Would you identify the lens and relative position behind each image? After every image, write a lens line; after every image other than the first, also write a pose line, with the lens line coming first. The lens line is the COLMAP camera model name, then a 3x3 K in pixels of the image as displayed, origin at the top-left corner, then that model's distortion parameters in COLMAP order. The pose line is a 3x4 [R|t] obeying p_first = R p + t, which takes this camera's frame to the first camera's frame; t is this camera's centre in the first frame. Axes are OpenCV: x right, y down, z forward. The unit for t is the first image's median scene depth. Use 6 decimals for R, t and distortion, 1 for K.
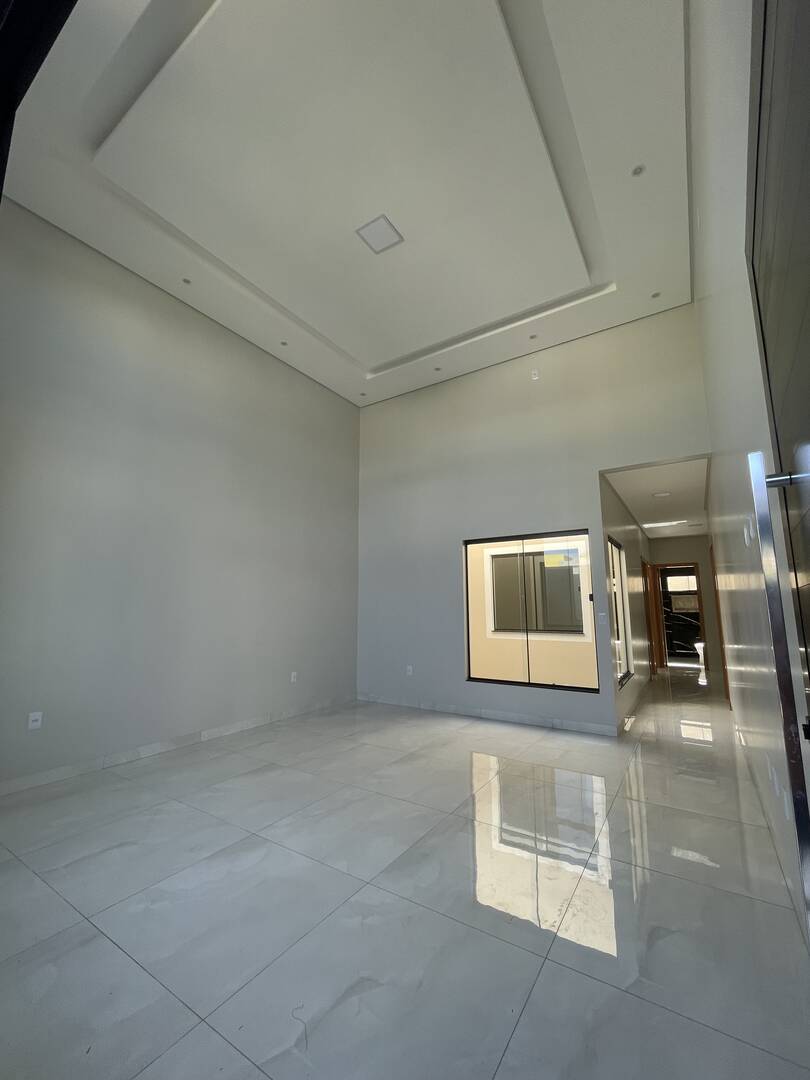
lens RADIAL K [[441.7, 0, 411.3], [0, 441.7, 537.8], [0, 0, 1]] dist [0.002689, -0.000084]
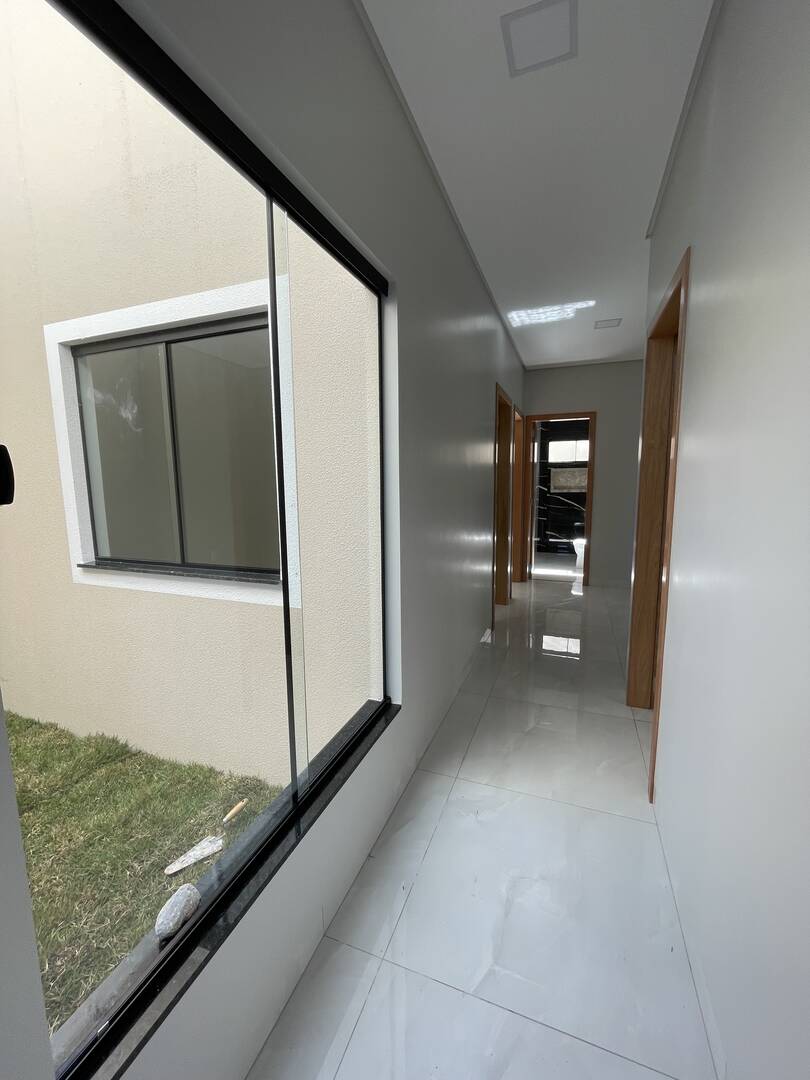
lens RADIAL K [[441.7, 0, 395.9], [0, 441.7, 540.8], [0, 0, 1]] dist [0.002689, -0.000084]
pose [[0.983192, -0.034397, 0.179306, 0.238082], [-0.017713, 0.959490, 0.281186, 0.052620], [-0.181715, -0.279635, 0.942753, 0.387801]]
